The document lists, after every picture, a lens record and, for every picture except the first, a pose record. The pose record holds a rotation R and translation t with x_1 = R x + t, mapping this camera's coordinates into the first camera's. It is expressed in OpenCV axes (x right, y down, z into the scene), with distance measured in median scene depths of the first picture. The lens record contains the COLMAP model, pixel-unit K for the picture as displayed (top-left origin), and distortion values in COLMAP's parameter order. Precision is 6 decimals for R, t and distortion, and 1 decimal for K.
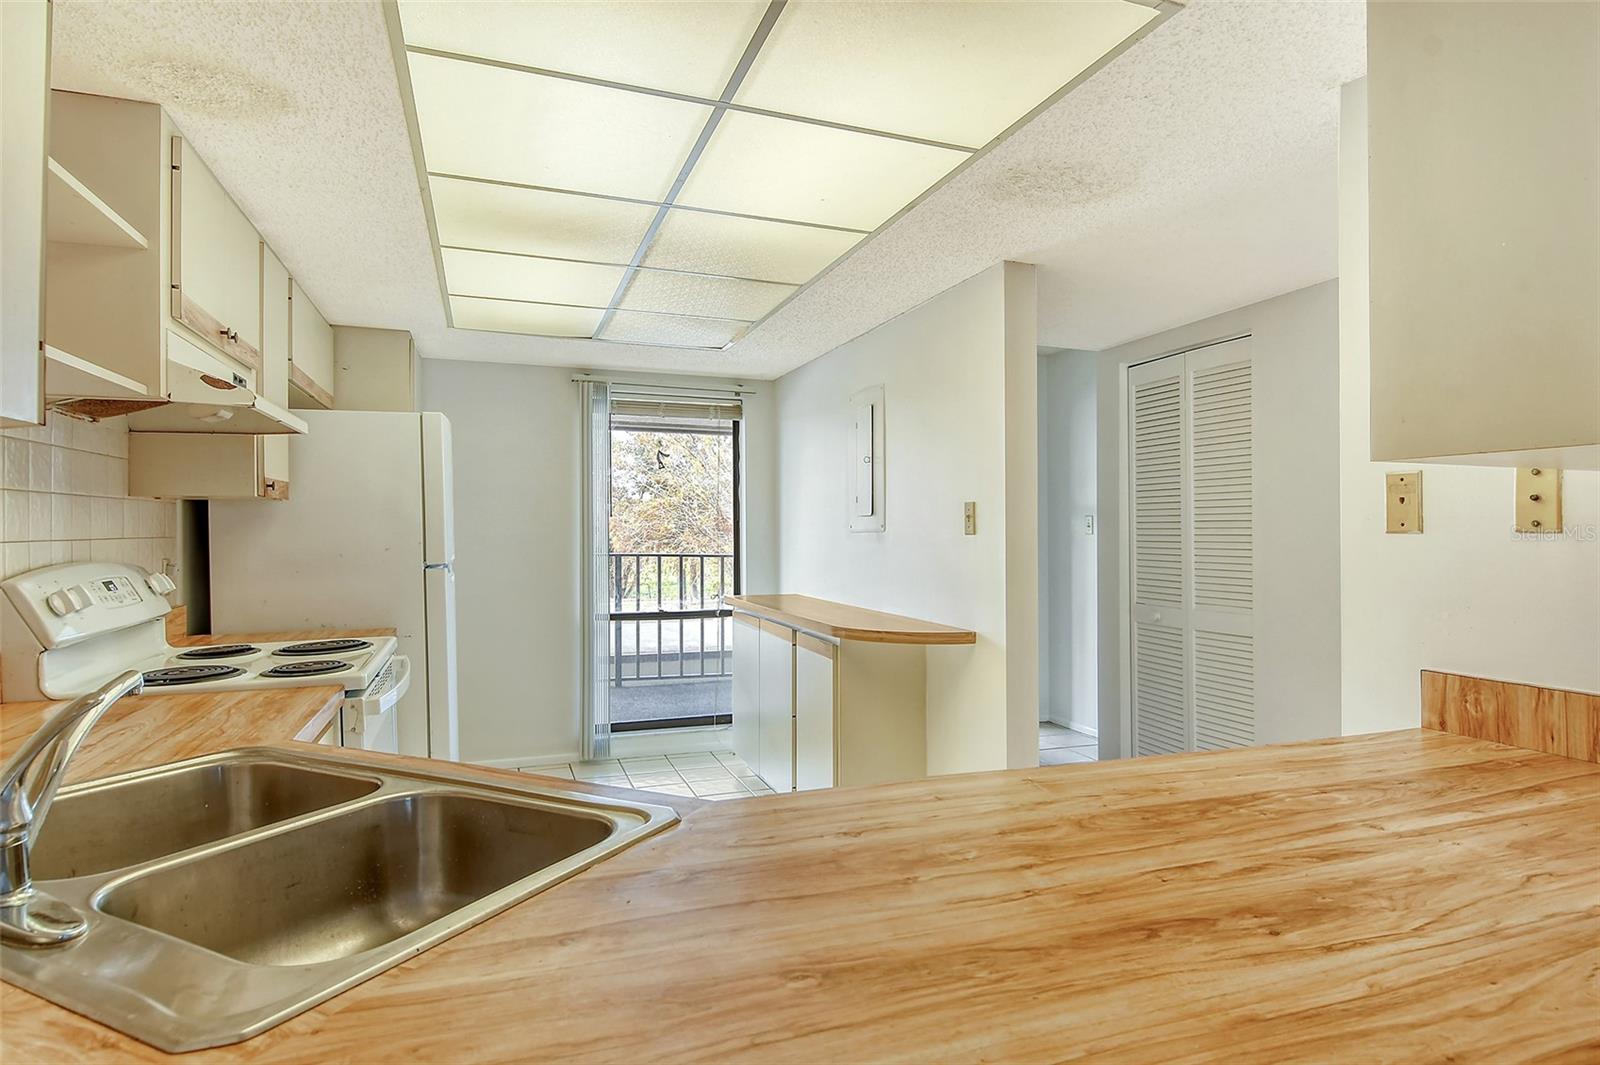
lens RADIAL K [[894.2, 0, 836.0], [0, 894.2, 544.6], [0, 0, 1]] dist [0.030861, -0.039692]
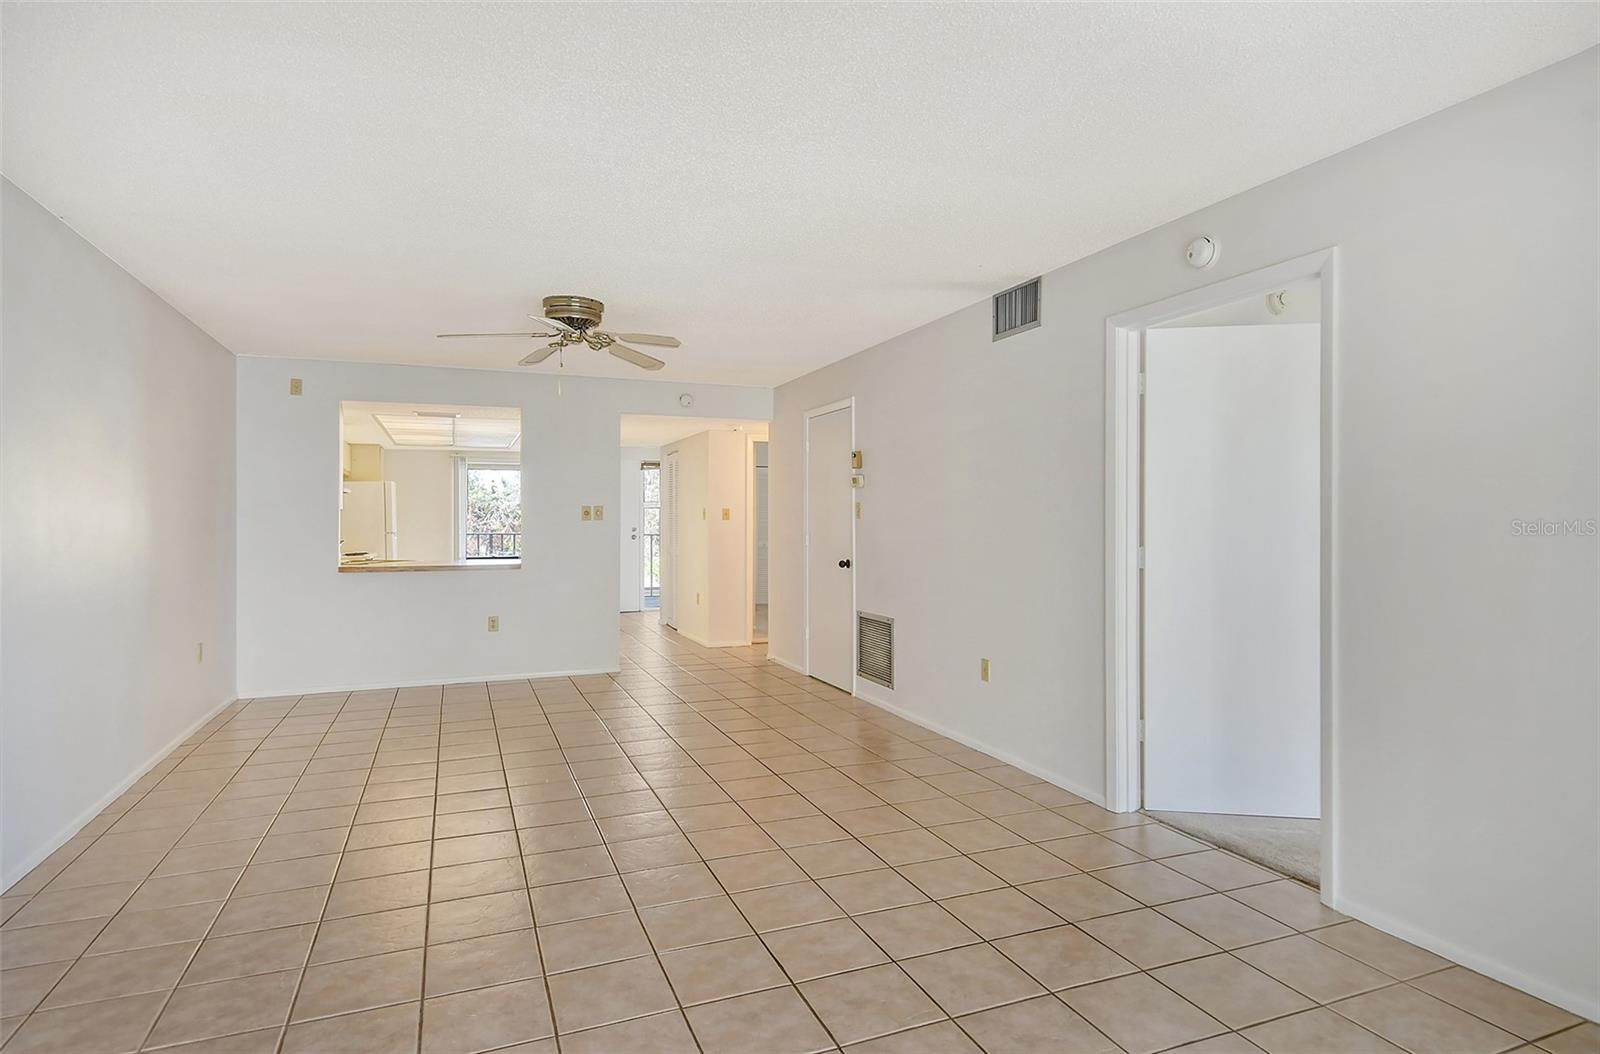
lens RADIAL K [[874.7, 0, 814.4], [0, 874.7, 501.6], [0, 0, 1]] dist [0.042869, -0.034960]
pose [[0.999745, -0.004137, 0.022205, 0.960861], [0.004911, 0.999378, -0.034912, 0.032780], [-0.022047, 0.035012, 0.999144, -2.088748]]
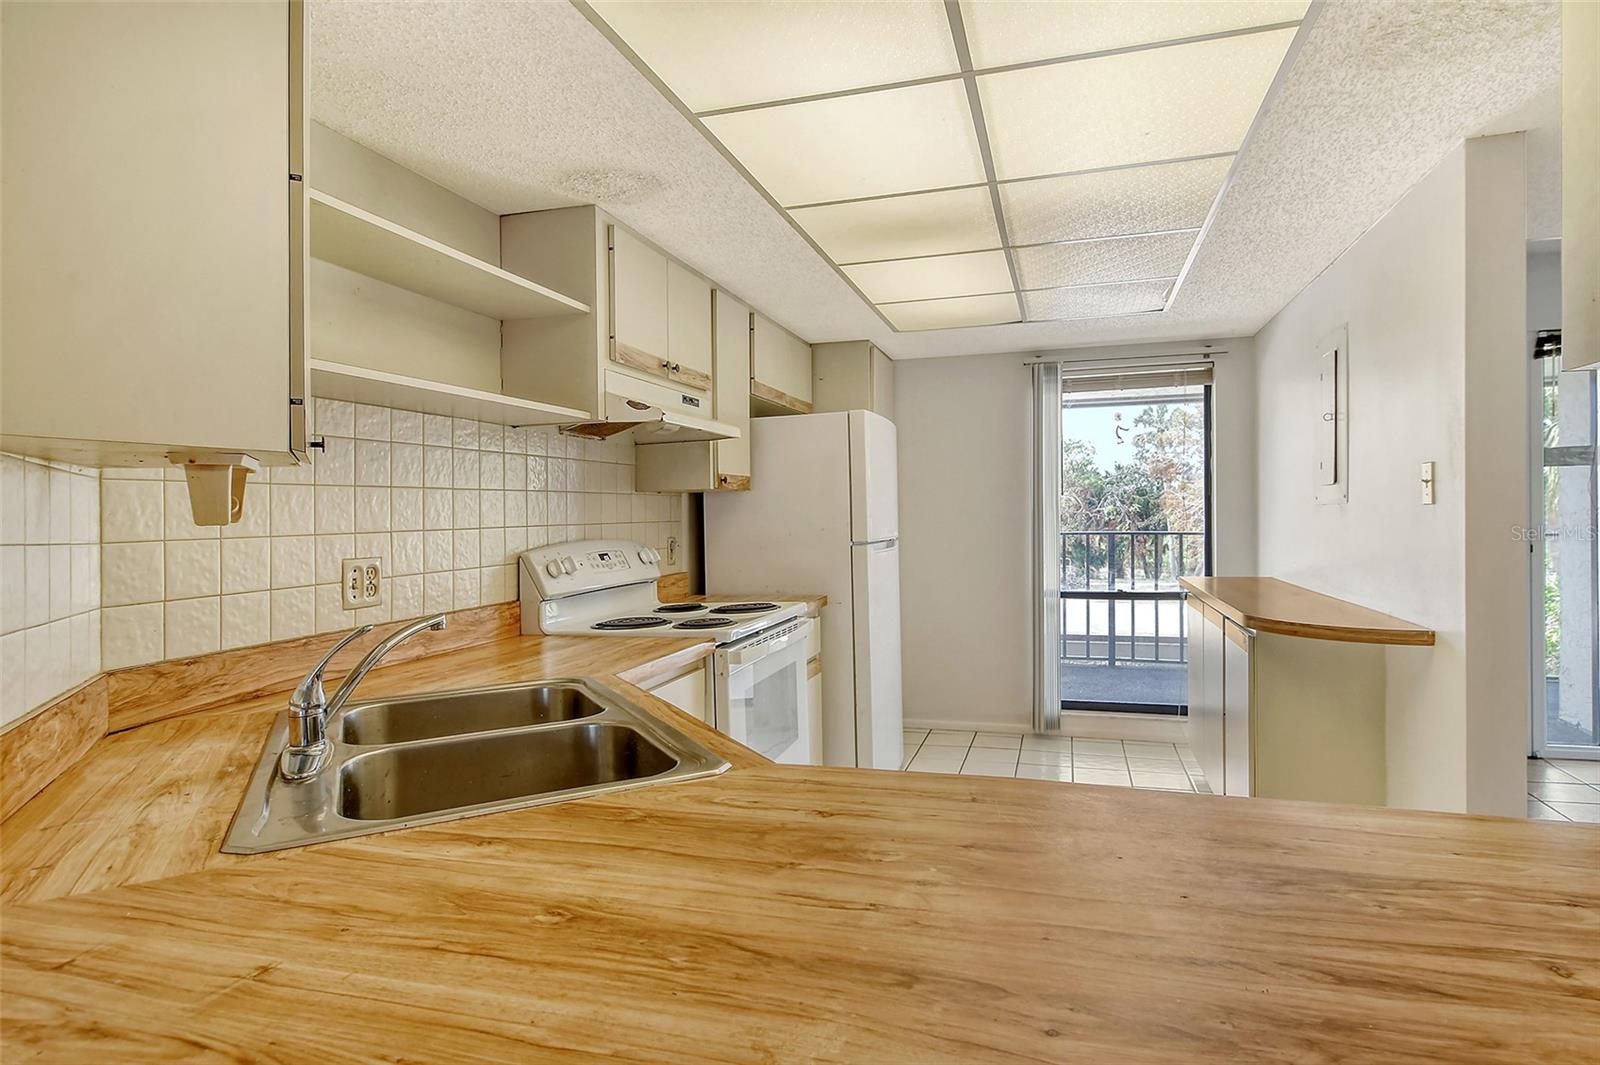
lens RADIAL K [[875.6, 0, 818.3], [0, 875.6, 531.9], [0, 0, 1]] dist [0.035411, -0.024506]
pose [[0.796433, -0.005344, -0.604703, 0.202600], [0.010755, 0.999928, 0.005328, 0.002761], [0.604631, -0.010747, 0.796433, 0.078809]]
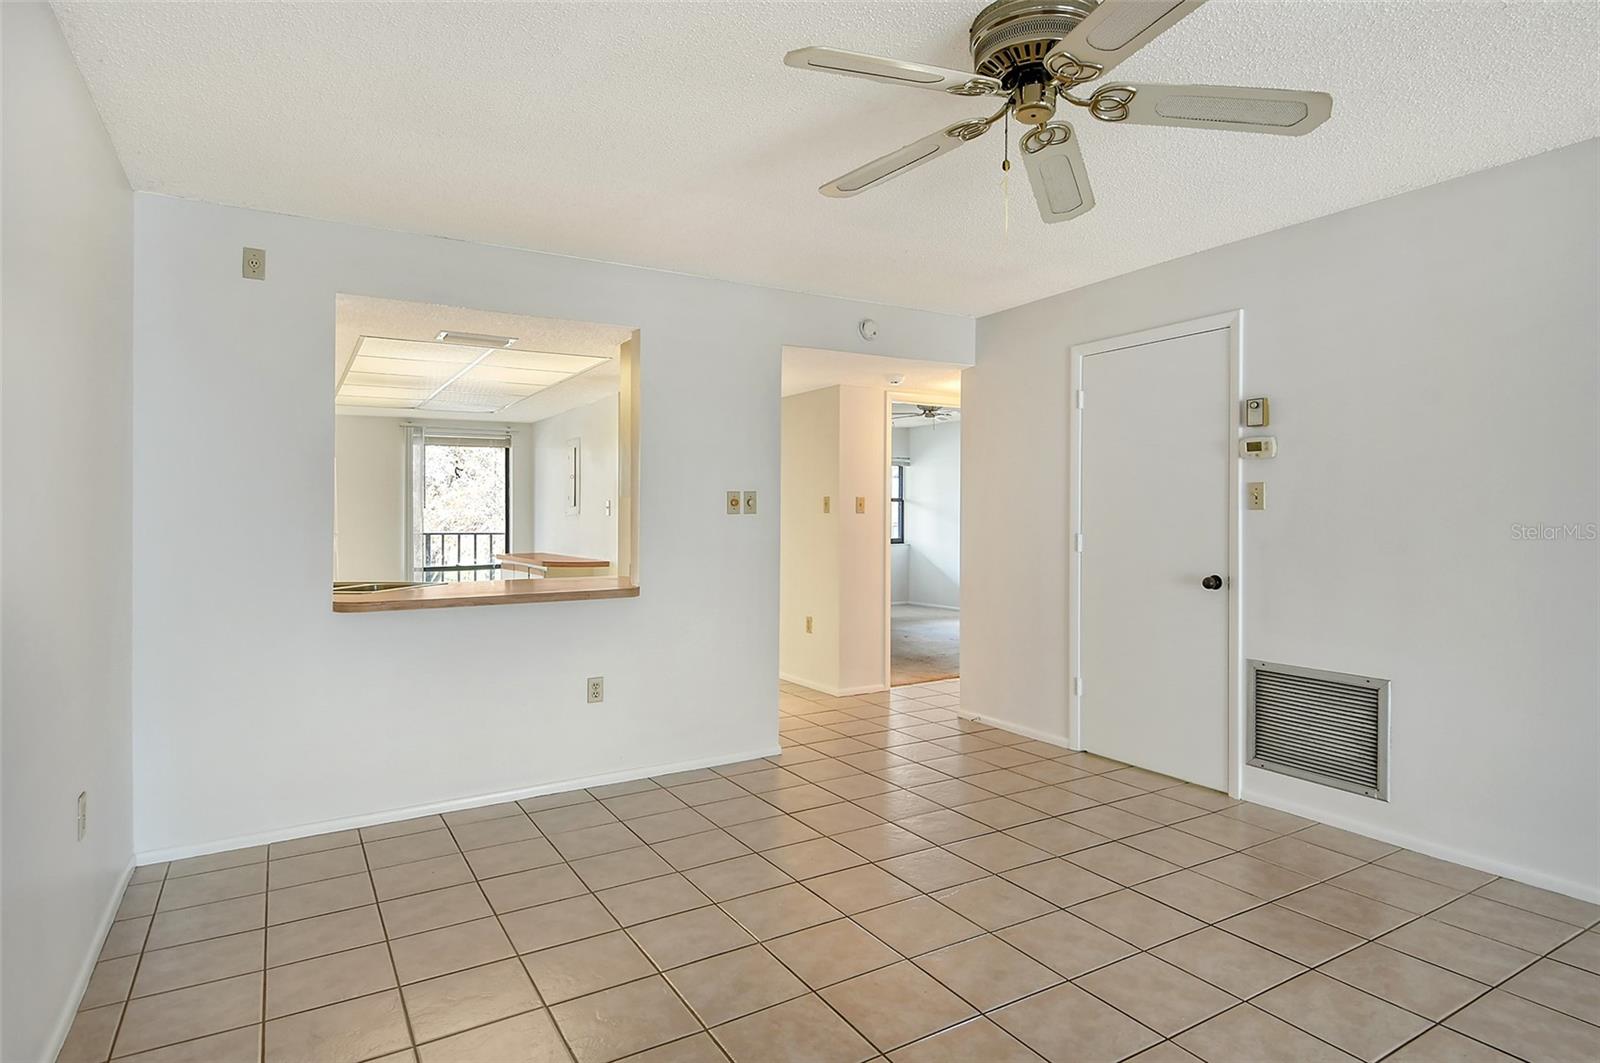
lens RADIAL K [[883.4, 0, 819.5], [0, 883.4, 490.9], [0, 0, 1]] dist [0.033967, -0.000113]
pose [[0.984238, -0.003955, 0.176807, 0.285056], [0.011349, 0.999102, -0.040826, 0.020949], [-0.176487, 0.042189, 0.983398, -1.204170]]
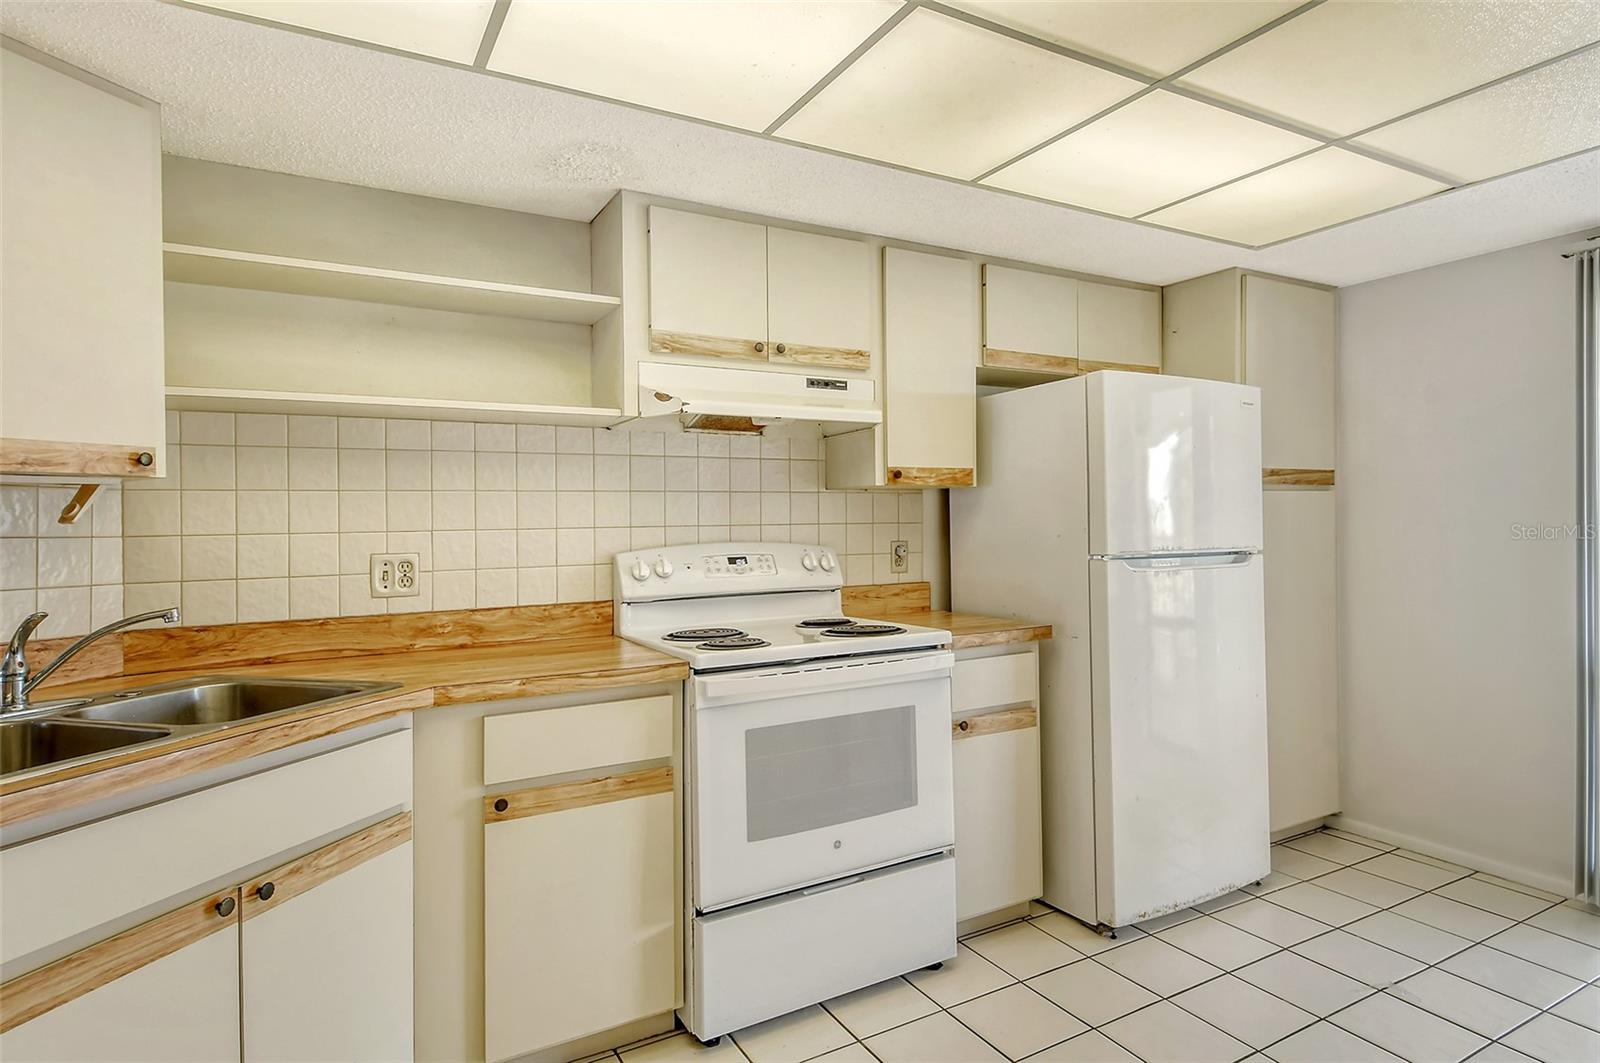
lens RADIAL K [[894.2, 0, 836.0], [0, 894.2, 543.6], [0, 0, 1]] dist [0.030861, -0.039692]
pose [[0.164020, 0.026044, -0.986113, 0.354319], [-0.007034, 0.999657, 0.025231, -0.008692], [0.986432, 0.002798, 0.164147, 0.665279]]
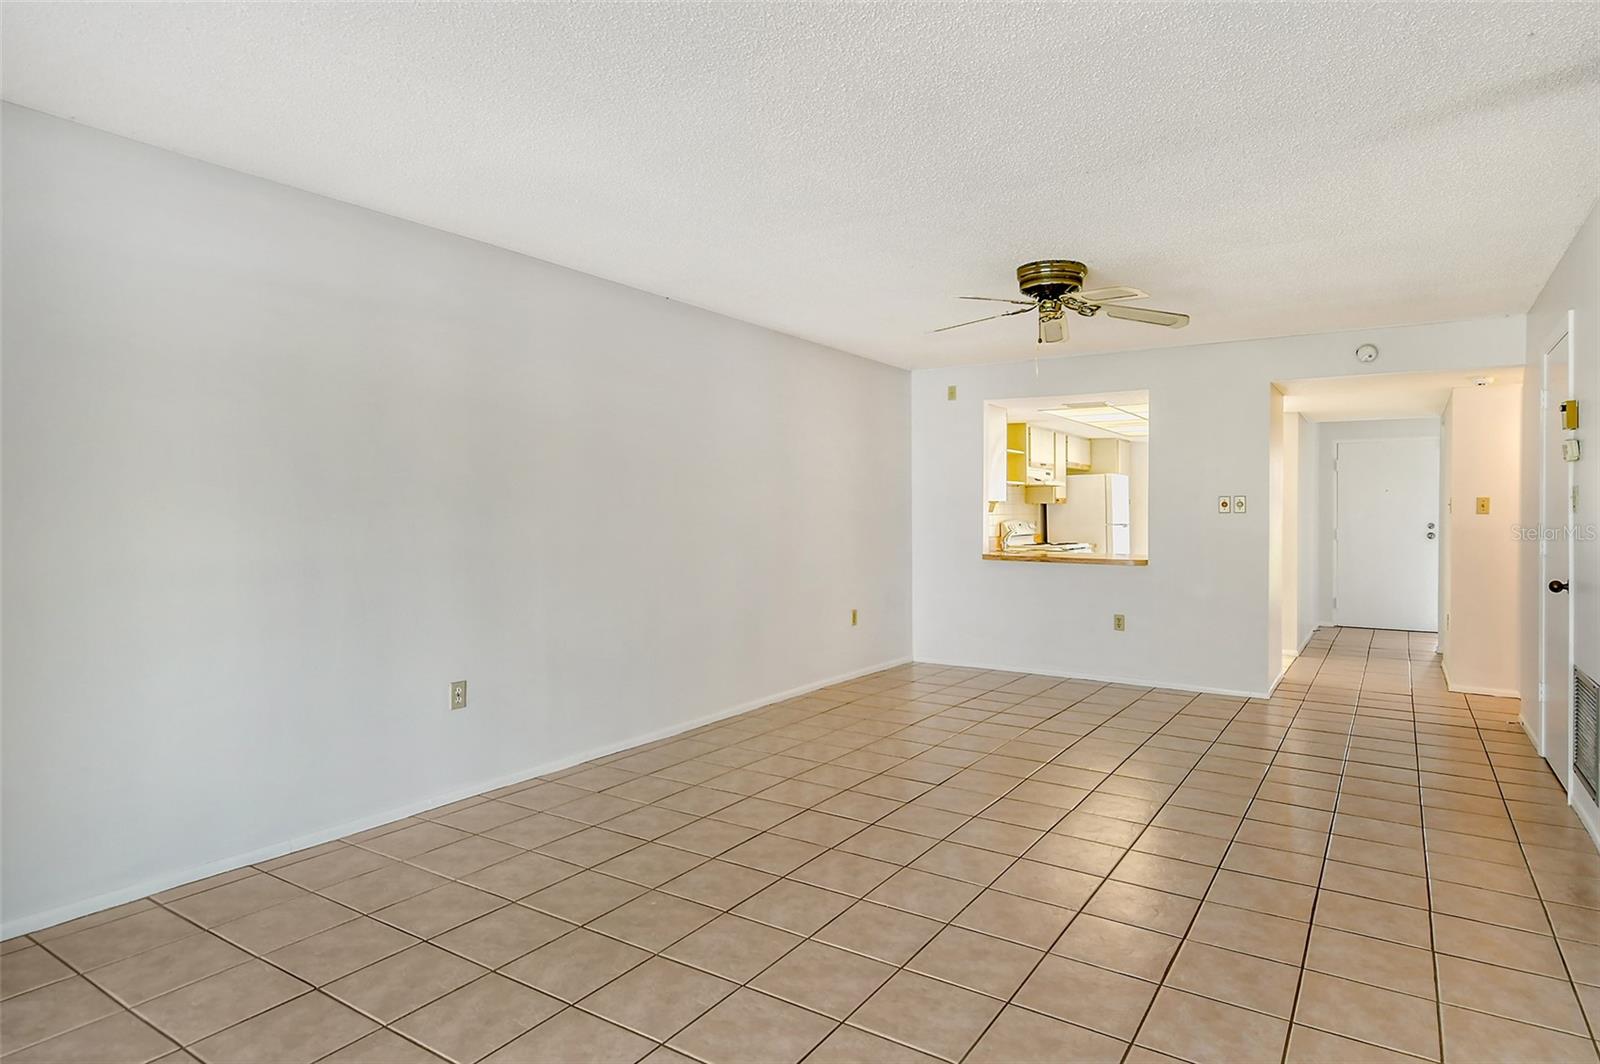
lens RADIAL K [[884.2, 0, 827.7], [0, 884.2, 515.9], [0, 0, 1]] dist [0.023174, -0.001194]
pose [[0.593259, 0.005041, -0.804996, 1.492161], [-0.014227, 0.999890, -0.004223, 0.025171], [0.804886, 0.013959, 0.593266, -1.639084]]
